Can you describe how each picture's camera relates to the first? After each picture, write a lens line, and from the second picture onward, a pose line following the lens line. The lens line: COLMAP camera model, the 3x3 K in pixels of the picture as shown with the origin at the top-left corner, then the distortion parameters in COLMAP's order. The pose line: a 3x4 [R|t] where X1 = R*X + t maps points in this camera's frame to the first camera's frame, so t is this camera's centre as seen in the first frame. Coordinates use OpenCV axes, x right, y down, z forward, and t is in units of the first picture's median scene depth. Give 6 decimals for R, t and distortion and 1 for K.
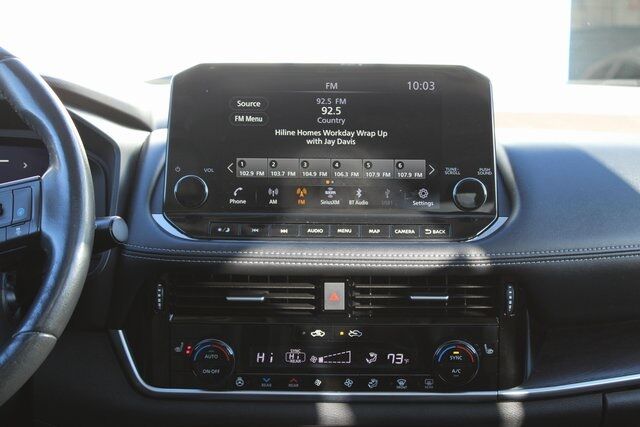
lens RADIAL K [[1148.3, 0, 320.0], [0, 1148.3, 213.5], [0, 0, 1]] dist [0.006301, -0.010849]
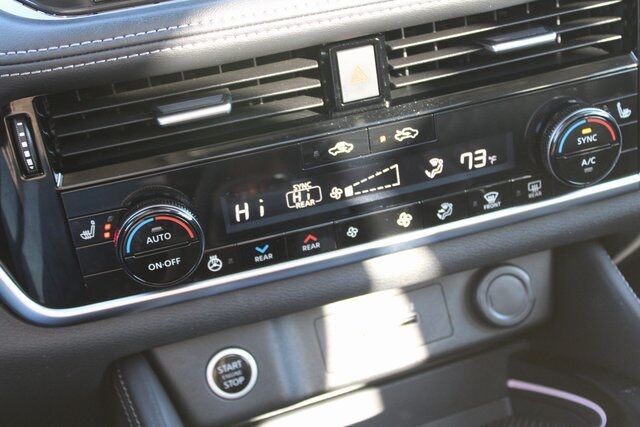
lens RADIAL K [[932.0, 0, 320.0], [0, 932.0, 213.5], [0, 0, 1]] dist [-0.027538, -0.018734]
pose [[0.954877, -0.230973, 0.186711, -0.099150], [0.167375, 0.937809, 0.304138, -0.001515], [-0.245347, -0.259163, 0.934152, 0.581818]]
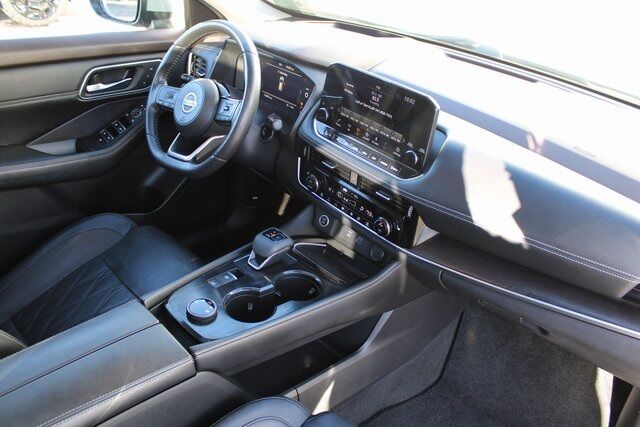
lens RADIAL K [[537.5, 0, 320.0], [0, 537.5, 213.5], [0, 0, 1]] dist [-0.173970, 0.169282]
pose [[0.664774, 0.427586, -0.612573, 0.655349], [-0.166585, 0.884196, 0.436402, -0.323051], [0.728234, -0.188063, 0.659020, 0.225752]]
